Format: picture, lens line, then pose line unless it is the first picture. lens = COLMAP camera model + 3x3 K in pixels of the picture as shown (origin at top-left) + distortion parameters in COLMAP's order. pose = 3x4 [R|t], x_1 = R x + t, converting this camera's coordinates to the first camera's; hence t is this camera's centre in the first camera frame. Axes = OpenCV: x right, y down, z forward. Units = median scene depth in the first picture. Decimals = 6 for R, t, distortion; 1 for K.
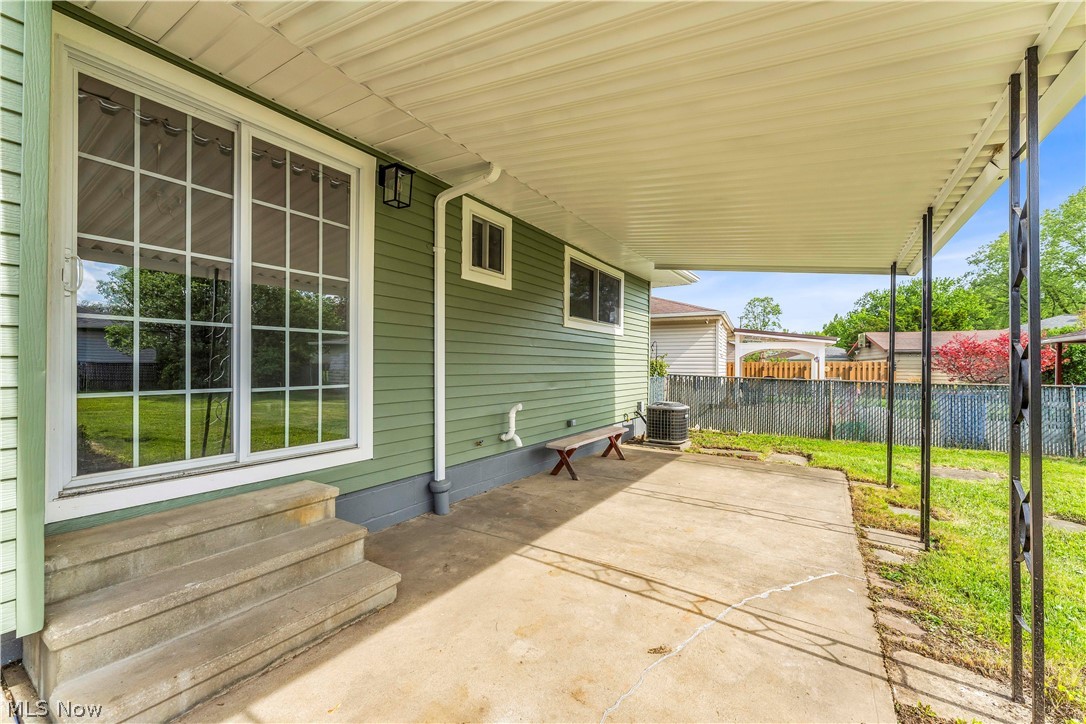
lens RADIAL K [[439.1, 0, 538.8], [0, 439.1, 367.6], [0, 0, 1]] dist [-0.004318, 0.000527]
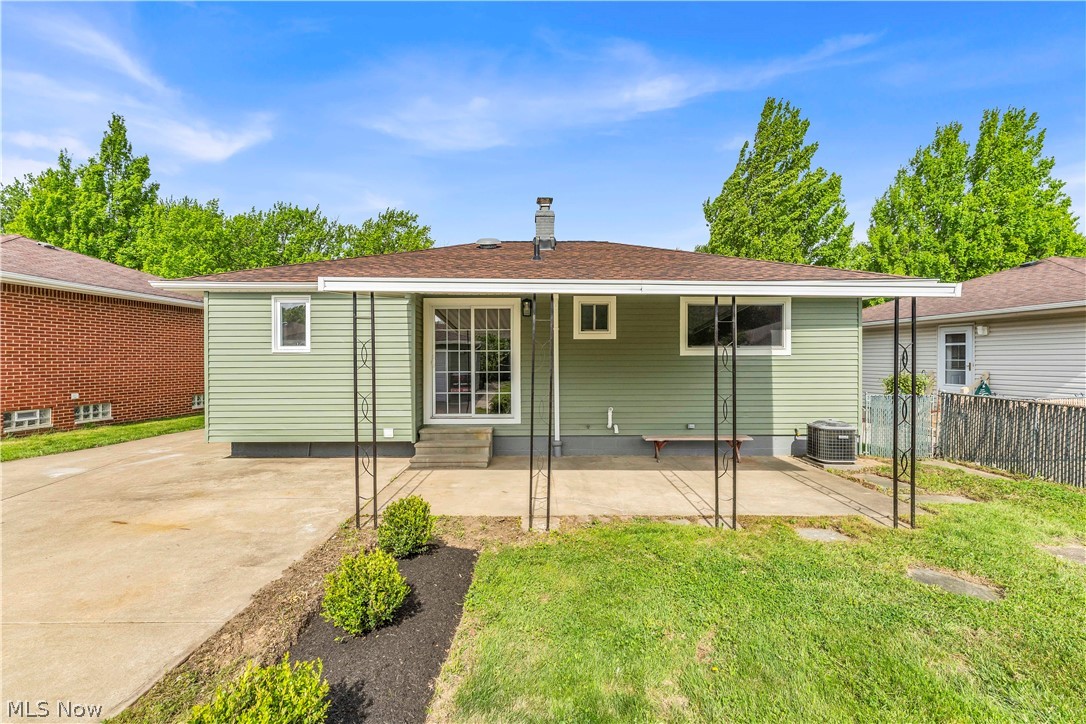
lens RADIAL K [[469.9, 0, 544.6], [0, 469.9, 360.8], [0, 0, 1]] dist [0.000391, 0.000010]
pose [[0.550365, -0.002758, -0.834920, 0.845441], [0.002753, 0.999995, -0.001488, -0.060284], [0.834920, -0.001479, 0.550370, -0.136622]]
